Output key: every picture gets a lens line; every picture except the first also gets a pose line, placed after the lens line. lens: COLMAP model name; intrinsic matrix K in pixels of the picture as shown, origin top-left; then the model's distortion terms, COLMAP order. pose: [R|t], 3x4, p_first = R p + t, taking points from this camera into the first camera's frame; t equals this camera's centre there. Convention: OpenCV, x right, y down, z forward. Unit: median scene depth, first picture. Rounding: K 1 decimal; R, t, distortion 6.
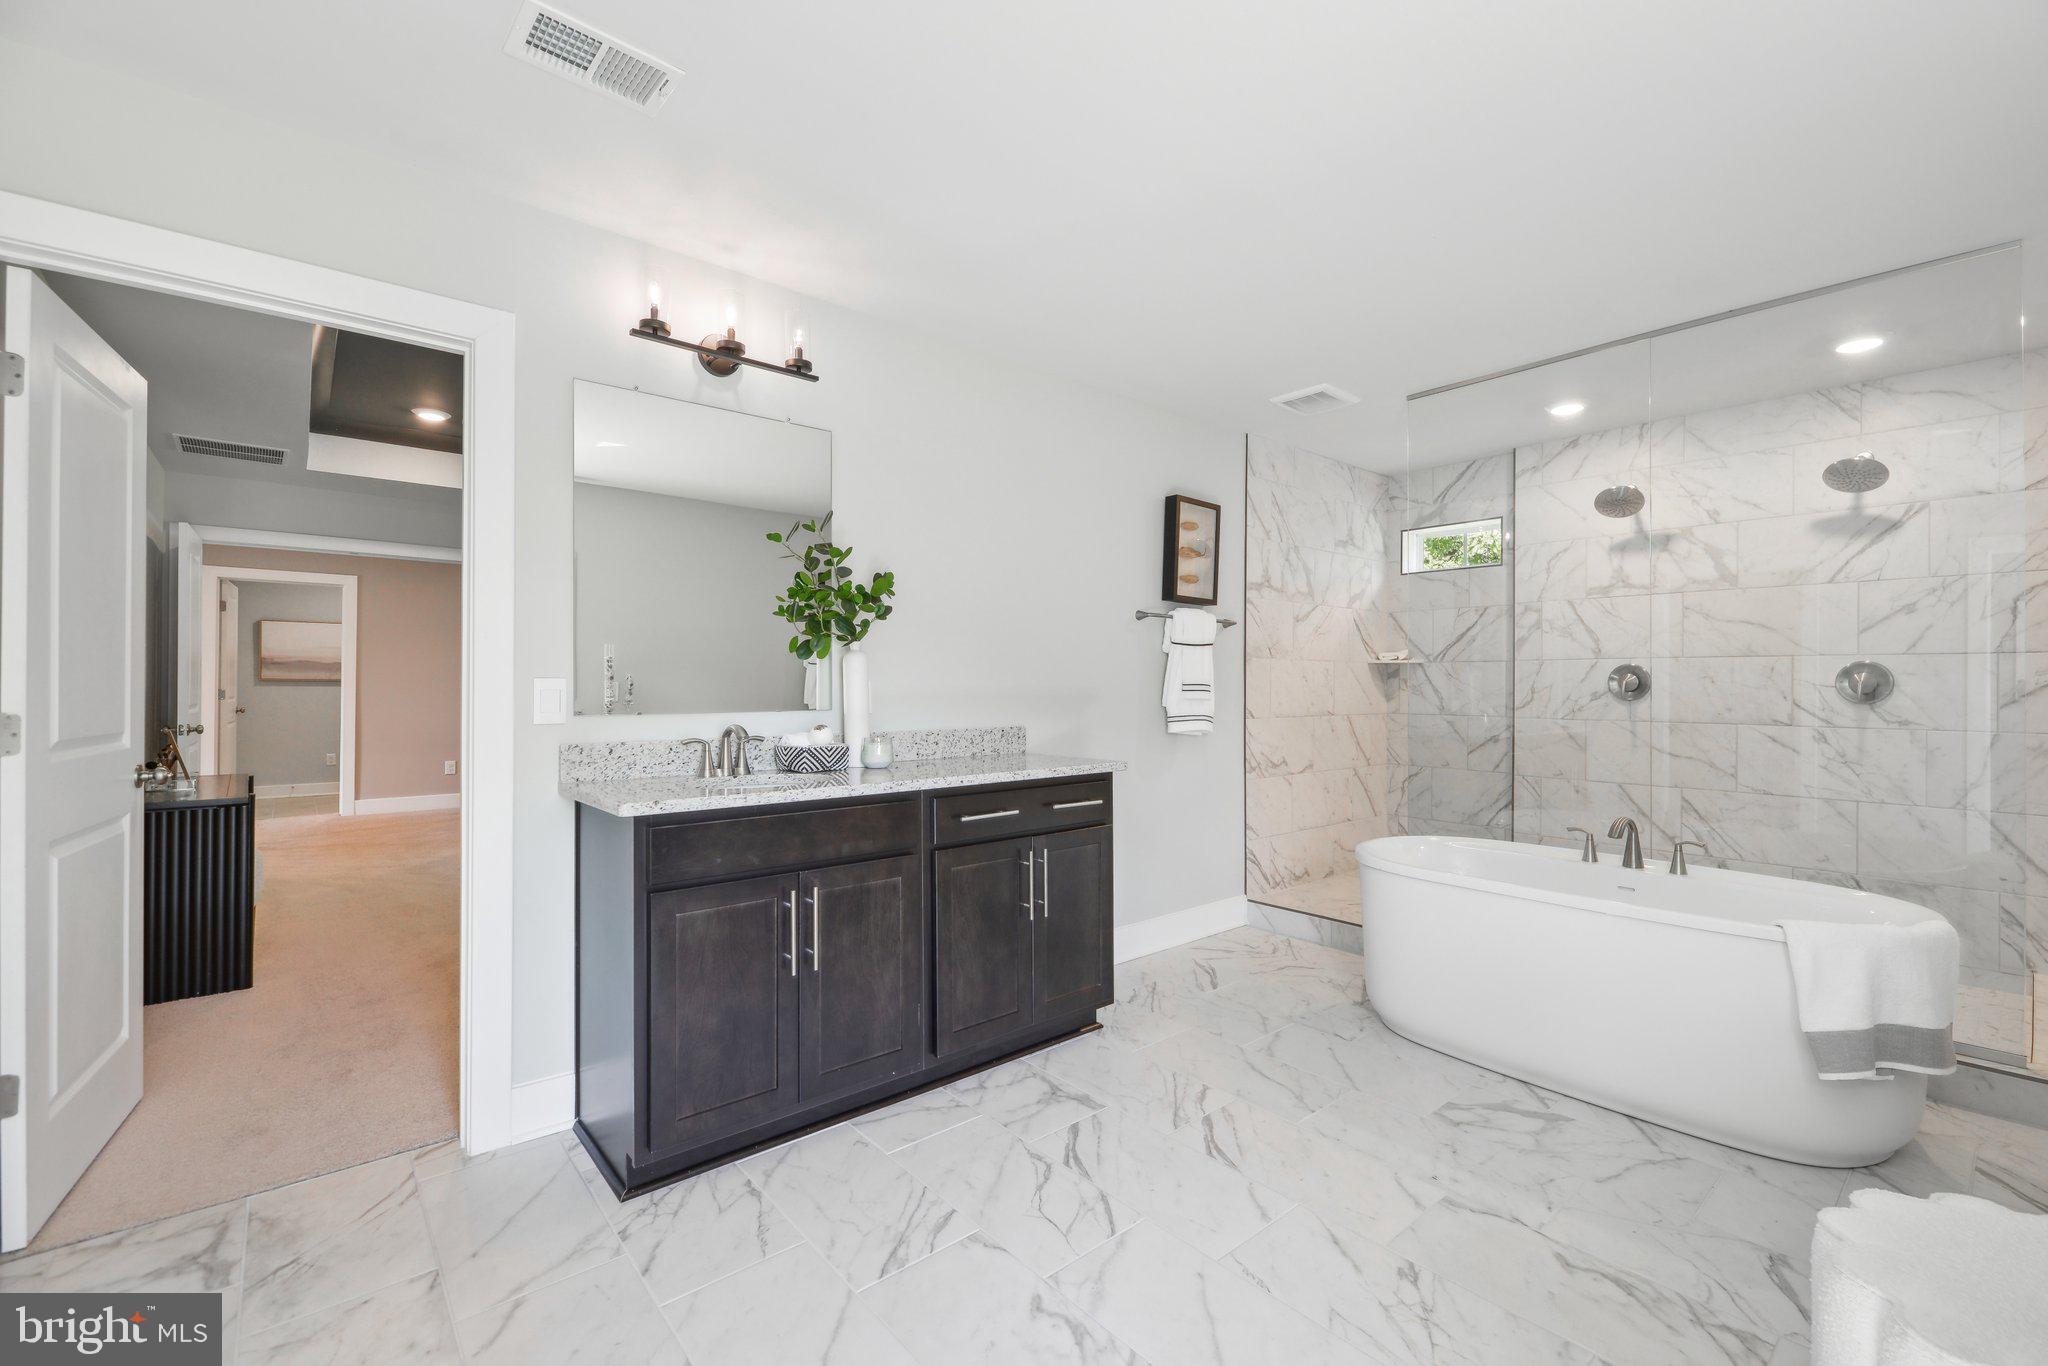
lens RADIAL K [[871.6, 0, 1030.2], [0, 871.6, 685.9], [0, 0, 1]] dist [-0.001719, -0.000201]
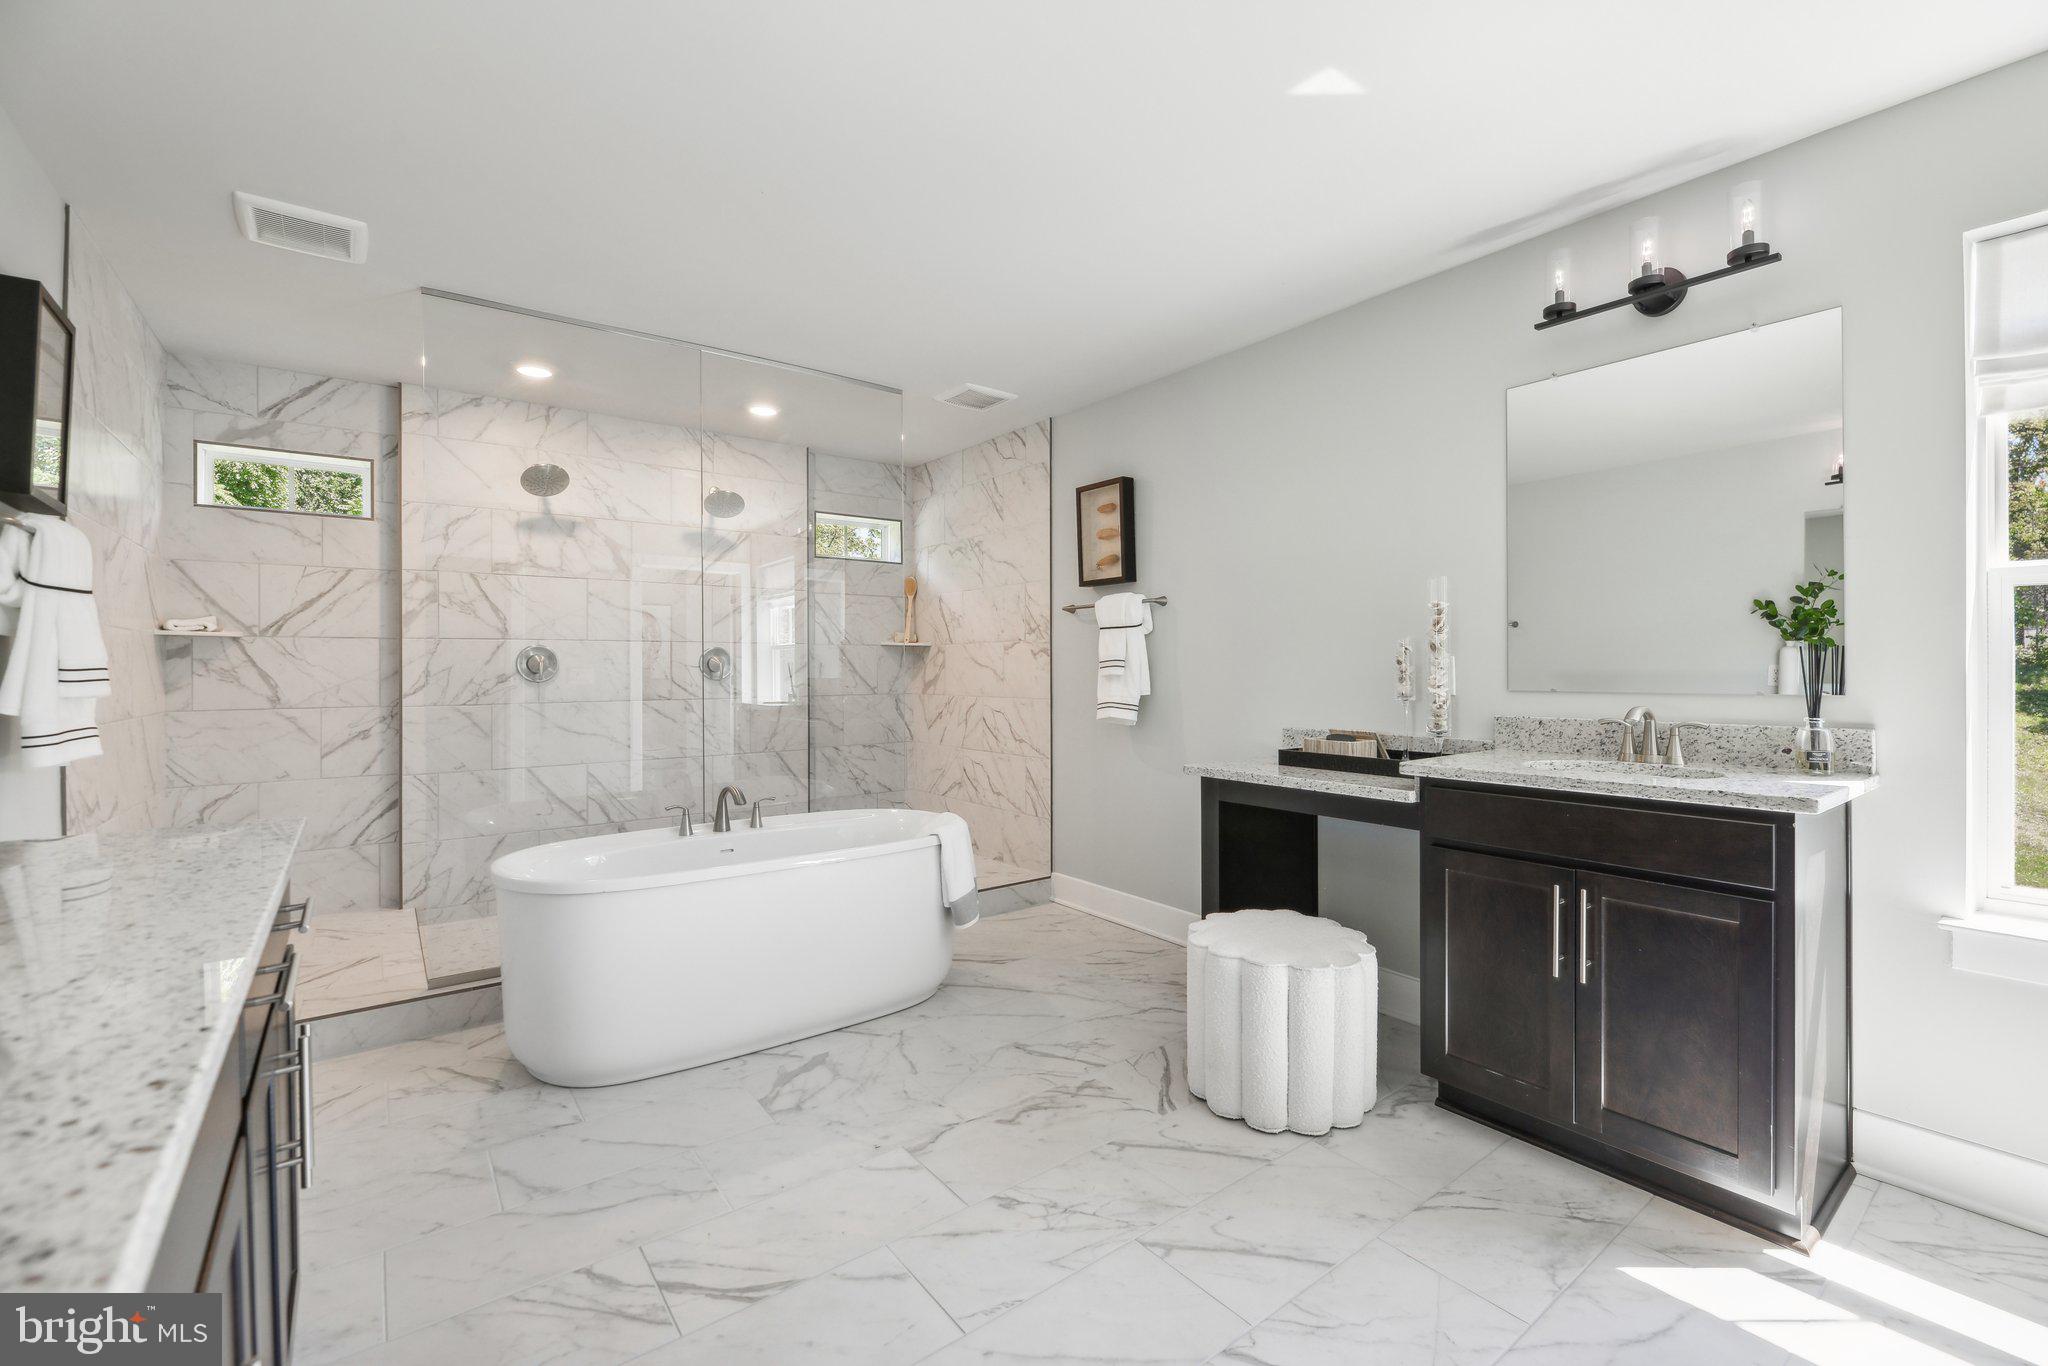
lens RADIAL K [[878.4, 0, 1043.2], [0, 878.4, 665.2], [0, 0, 1]] dist [0.000067, -0.000034]
pose [[0.037756, -0.001401, 0.999286, -0.299435], [0.006360, 0.999979, 0.001161, -0.000036], [-0.999267, 0.006312, 0.037764, 0.410080]]
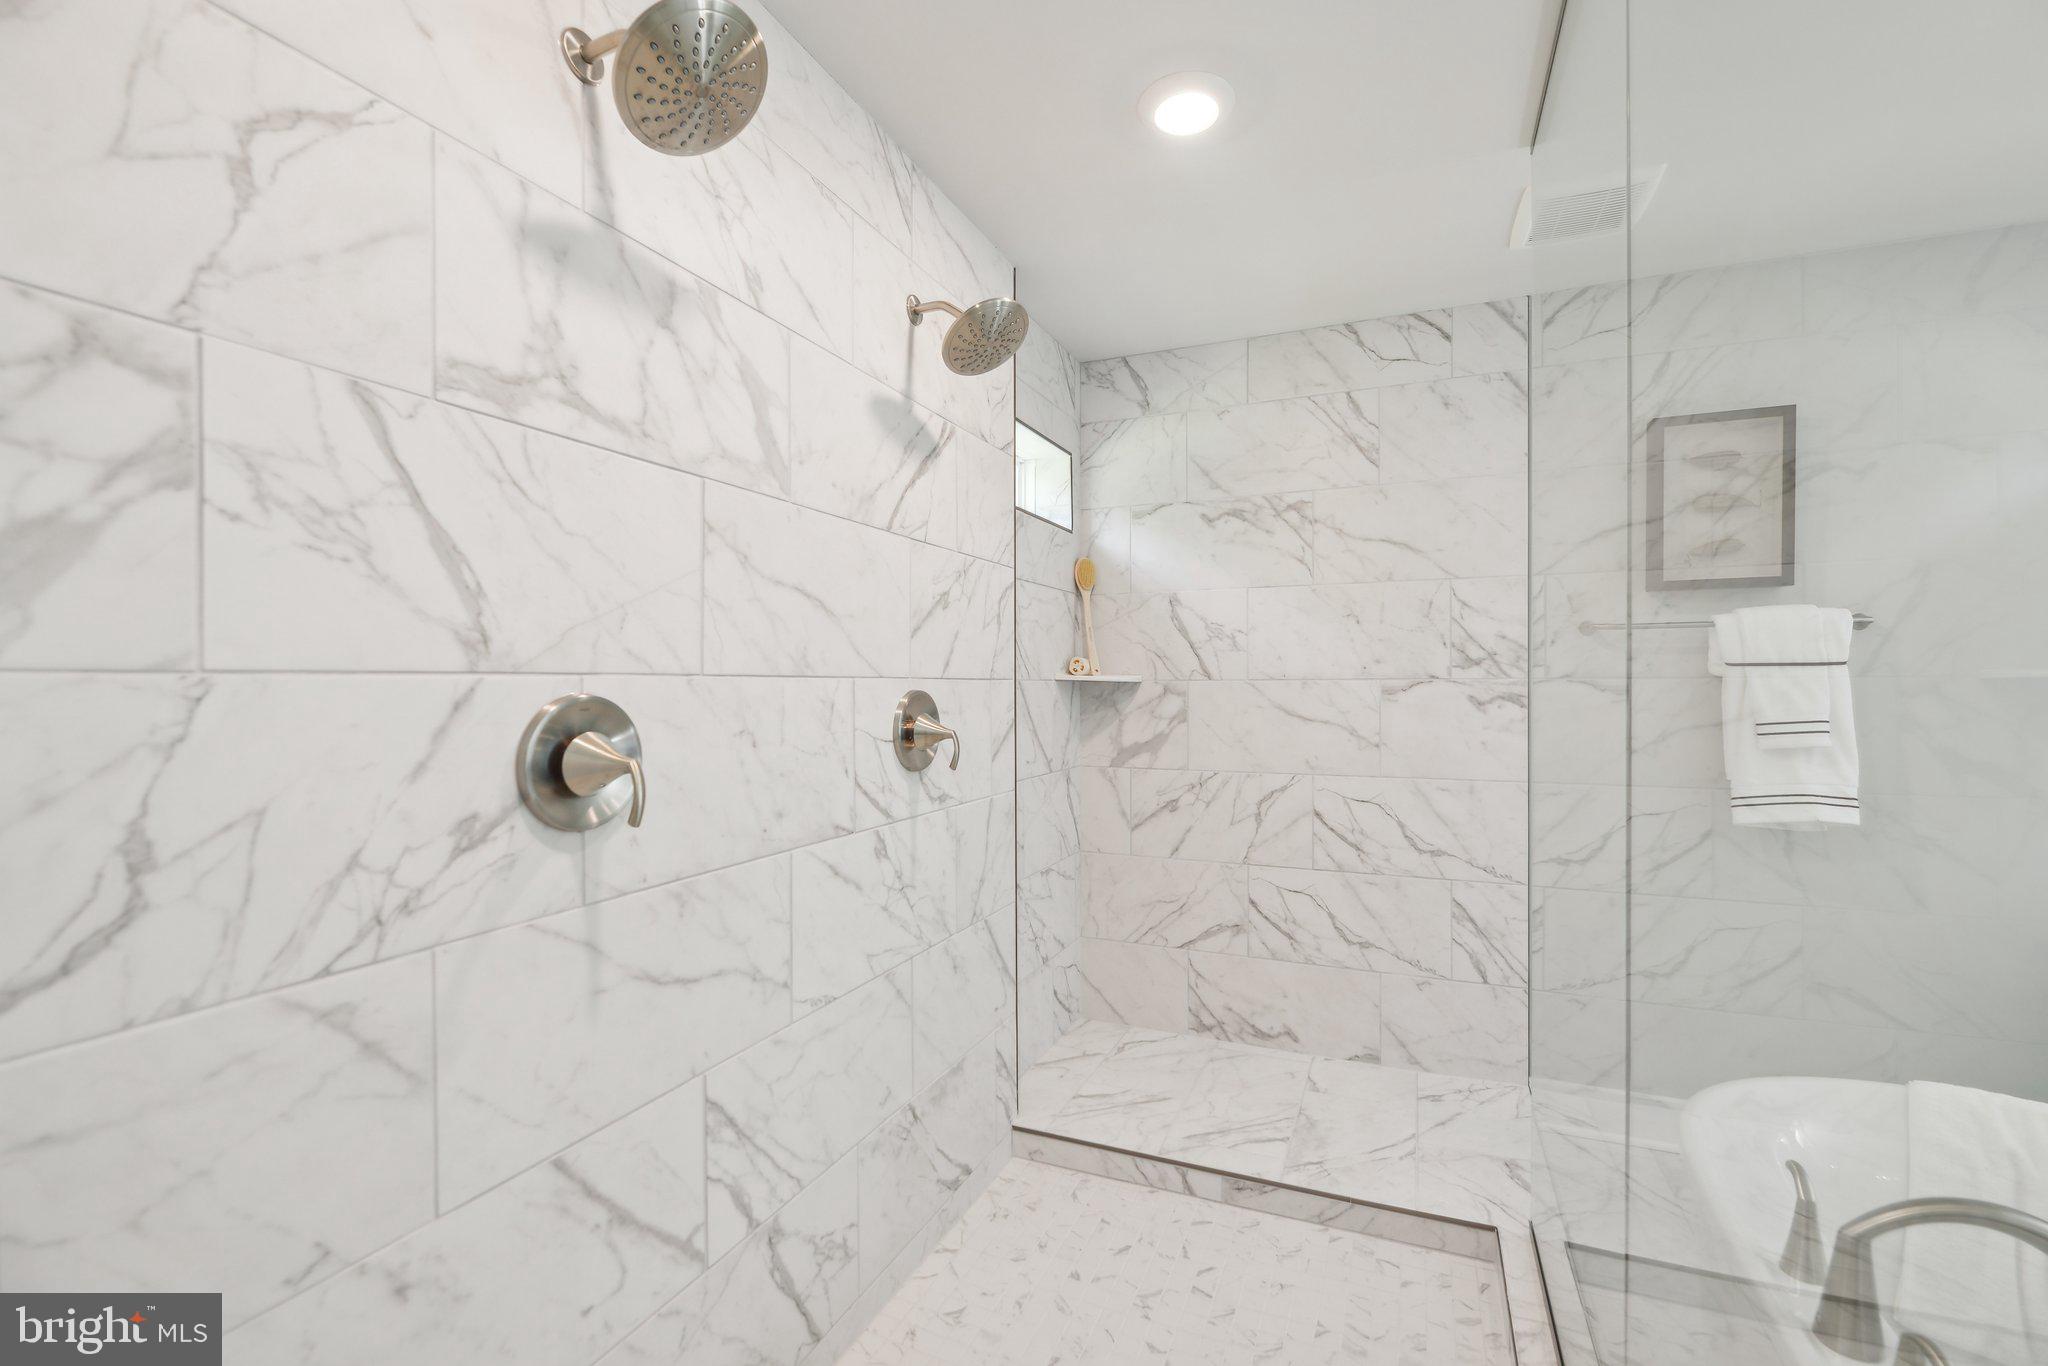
lens RADIAL K [[871.6, 0, 1030.2], [0, 871.6, 685.9], [0, 0, 1]] dist [-0.001719, -0.000201]
pose [[-0.465030, -0.005427, 0.885278, 0.404728], [0.002484, 0.999969, 0.007435, -0.031173], [-0.885292, 0.005657, -0.465002, 1.053713]]
